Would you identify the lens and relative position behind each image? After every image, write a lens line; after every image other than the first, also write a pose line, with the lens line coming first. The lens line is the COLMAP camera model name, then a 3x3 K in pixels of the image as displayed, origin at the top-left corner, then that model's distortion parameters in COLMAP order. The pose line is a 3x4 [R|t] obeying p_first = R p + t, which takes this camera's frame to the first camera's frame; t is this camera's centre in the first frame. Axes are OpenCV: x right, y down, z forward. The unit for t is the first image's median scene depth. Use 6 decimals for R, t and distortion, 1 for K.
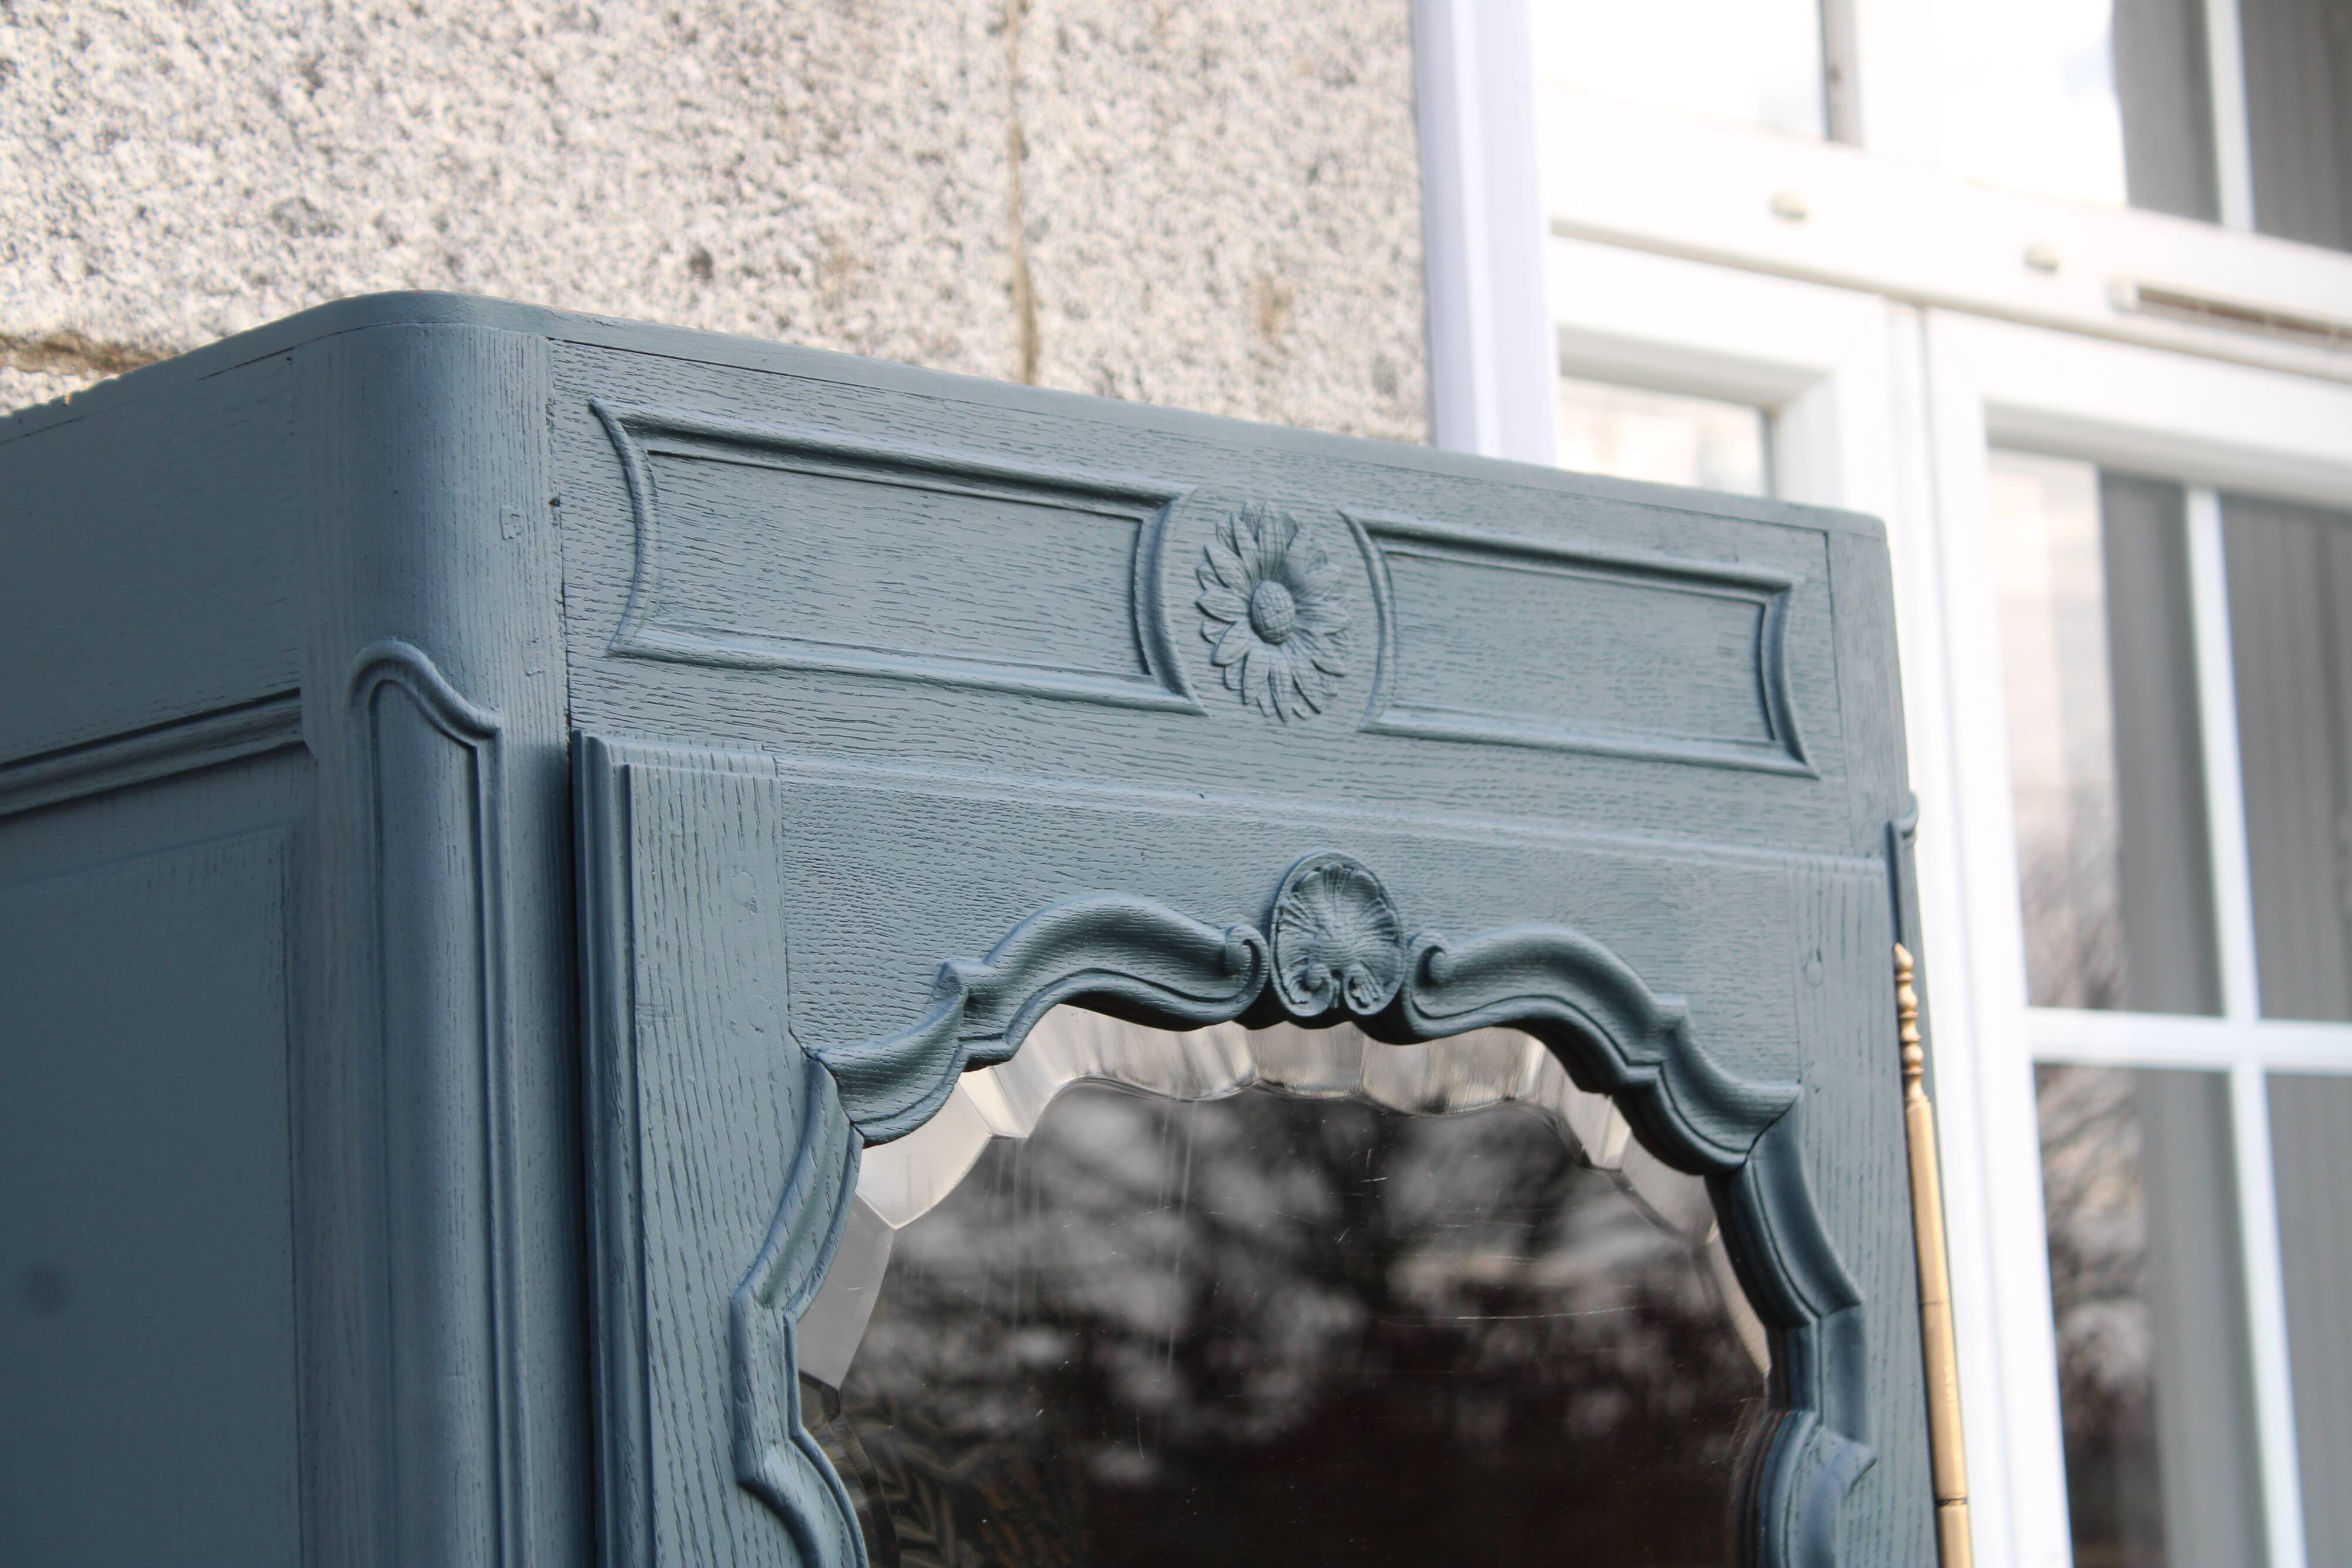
lens RADIAL K [[5583.8, 0, 1184.6], [0, 5583.8, 716.9], [0, 0, 1]] dist [0.090116, 0.000000]
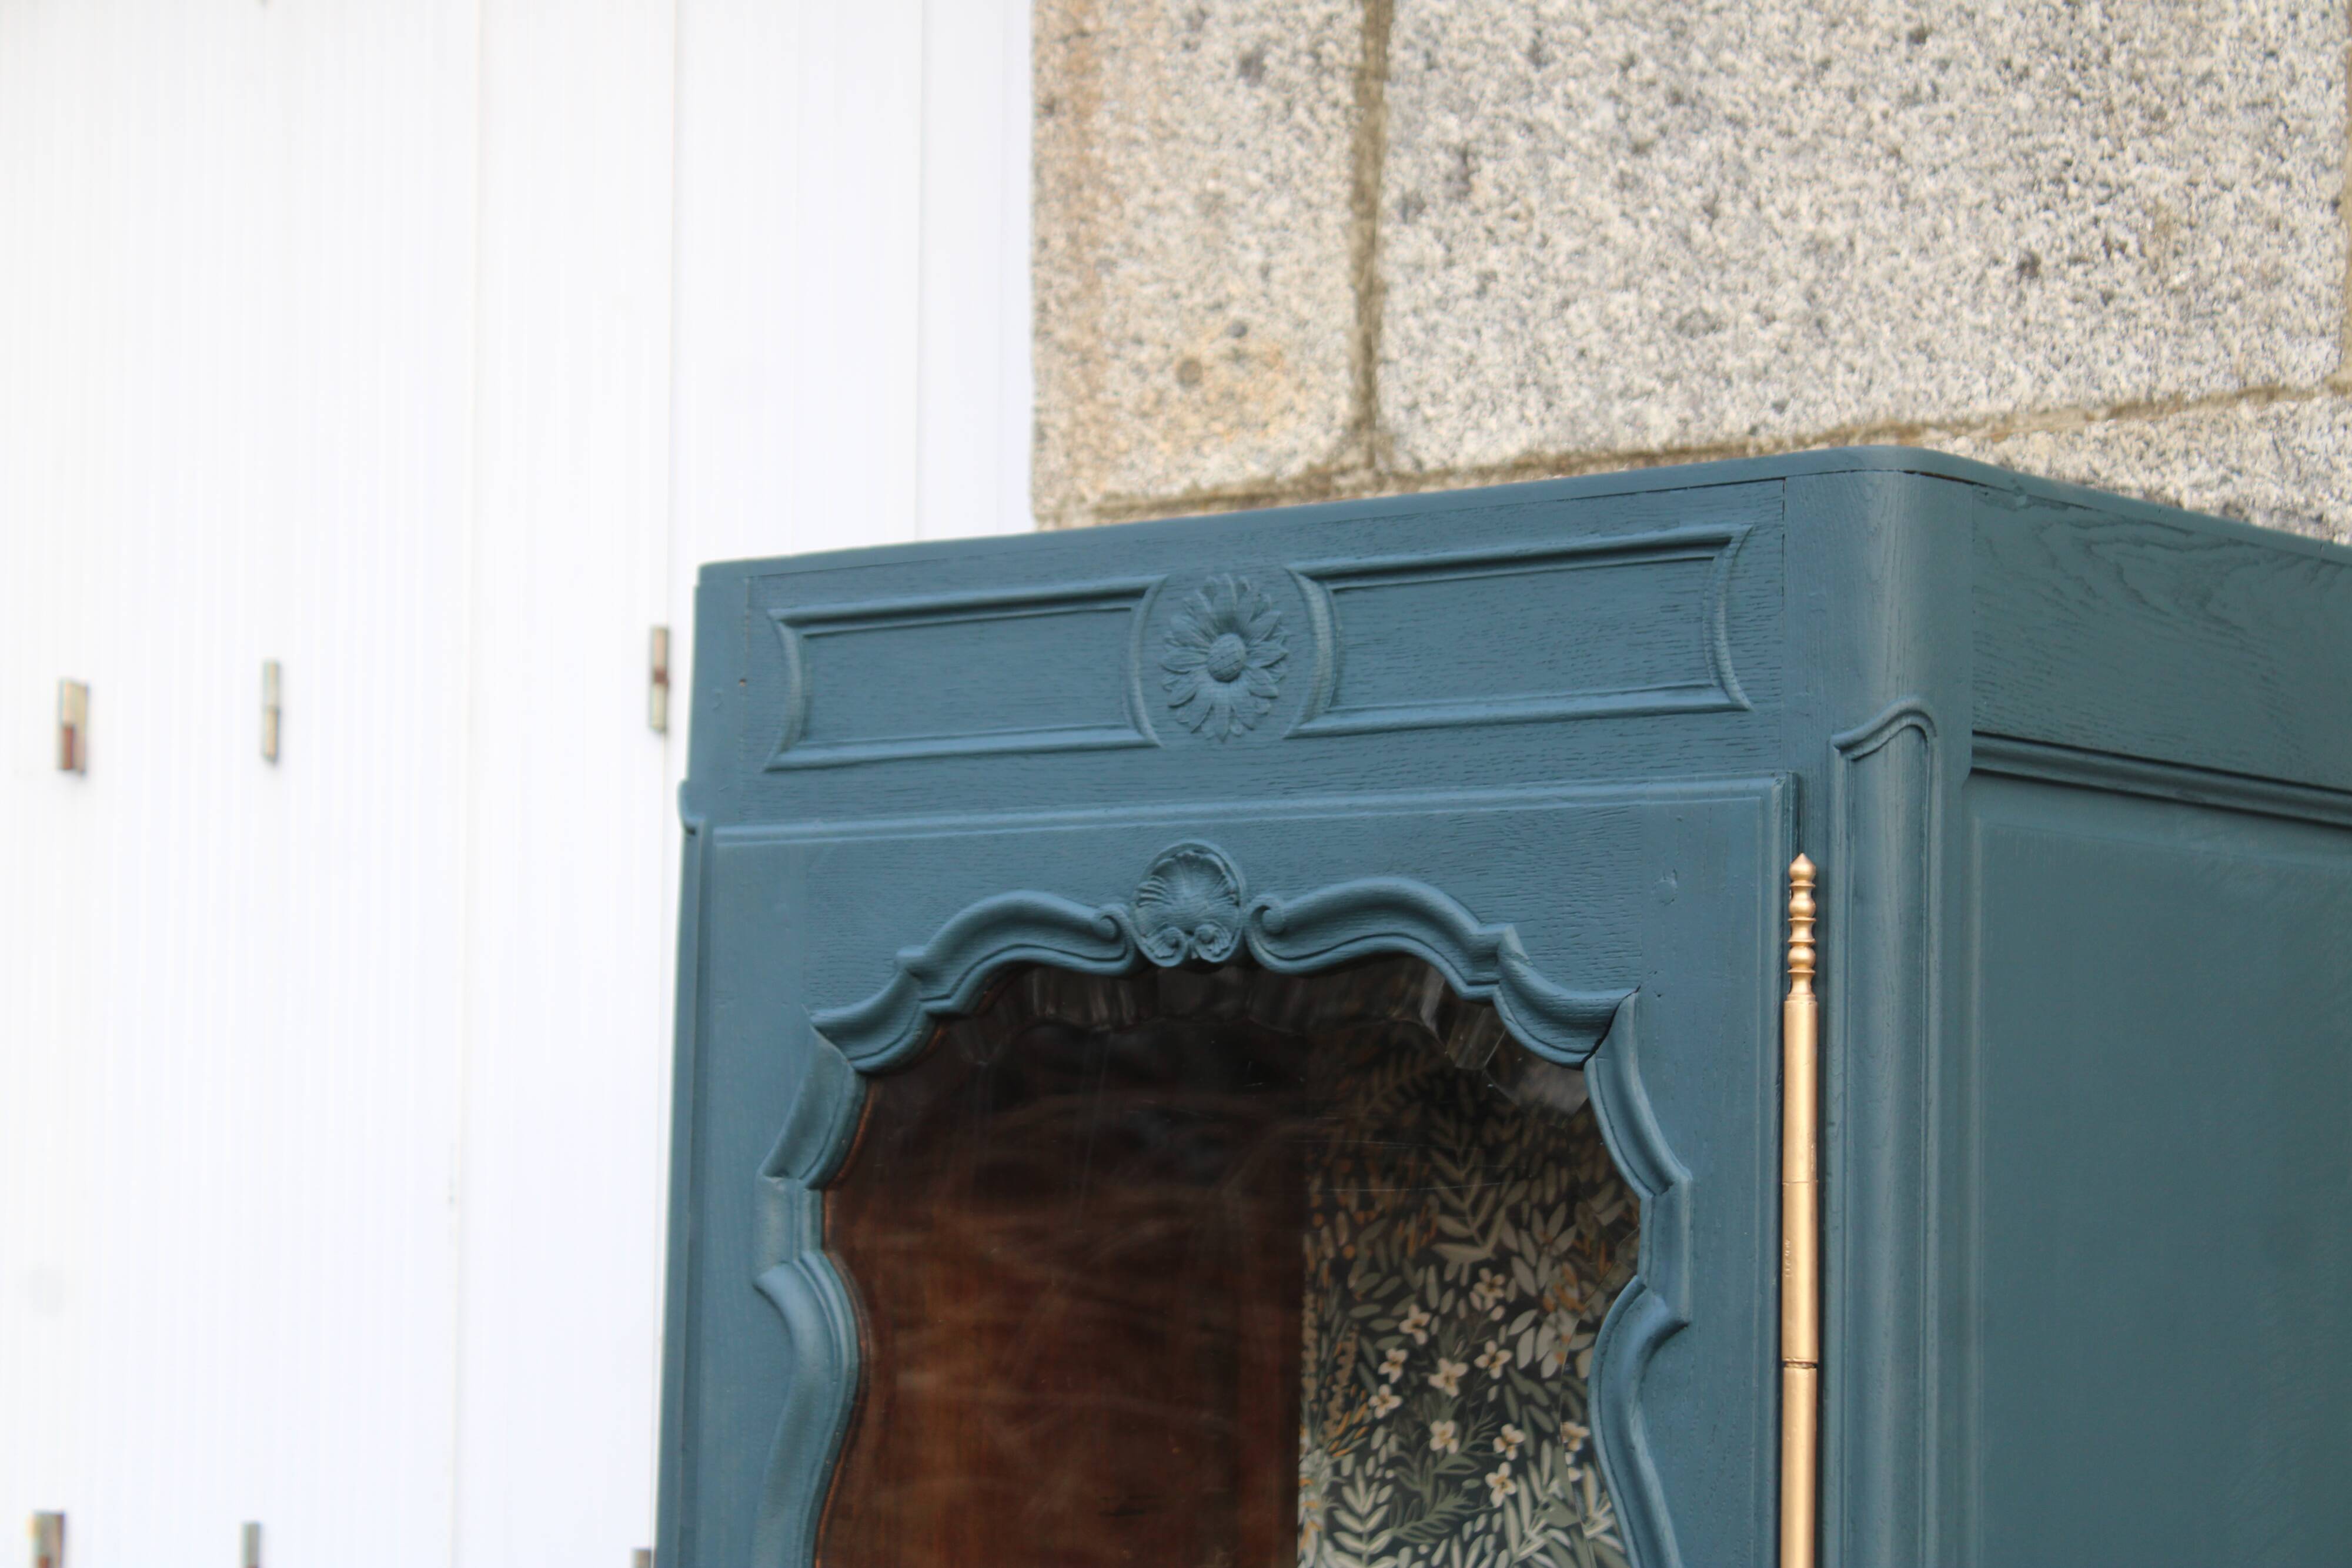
lens RADIAL K [[5583.8, 0, 1158.5], [0, 5583.8, 730.4], [0, 0, 1]] dist [0.090116, 0.000000]
pose [[0.056360, -0.042493, -0.997506, 1.163260], [0.128585, 0.991082, -0.034954, 0.037142], [0.990096, -0.126295, 0.061322, 0.781302]]
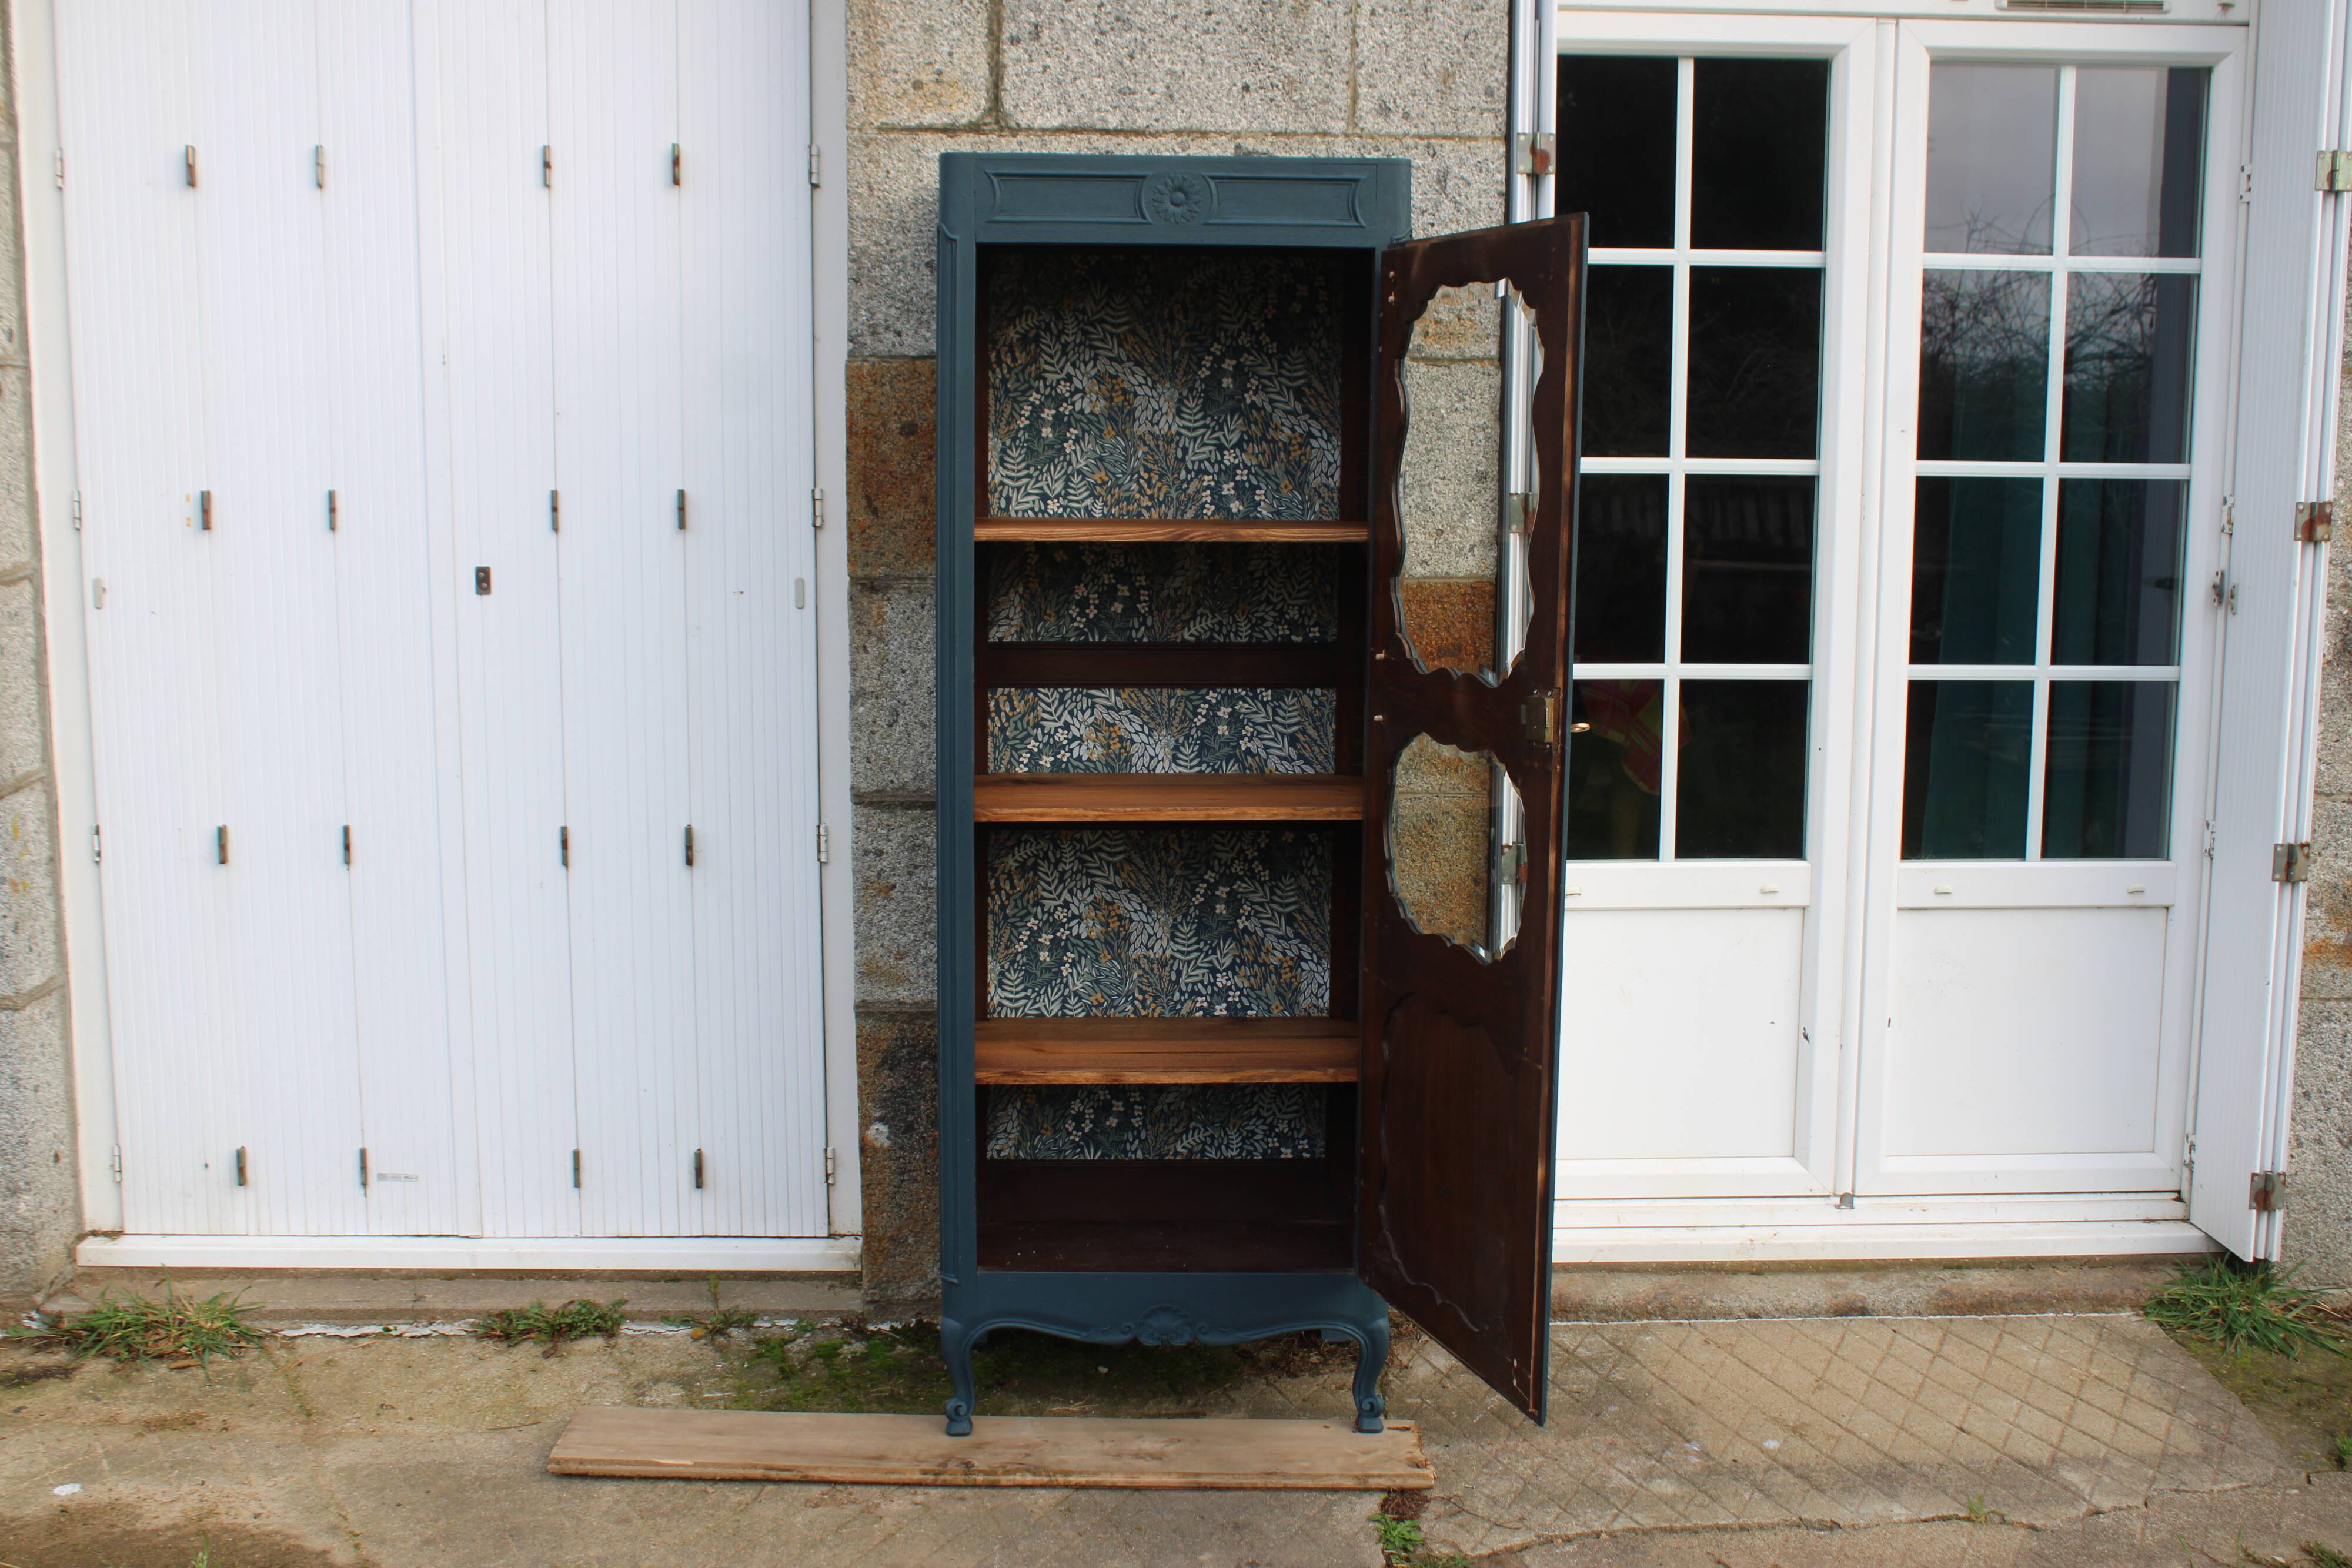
lens RADIAL K [[2500.8, 0, 1174.0], [0, 2500.8, 751.2], [0, 0, 1]] dist [-0.099111, 0.000000]
pose [[0.731411, 0.143861, -0.666590, 1.232779], [0.056505, 0.961348, 0.269475, -0.114158], [0.679592, -0.234763, 0.695011, -0.437537]]
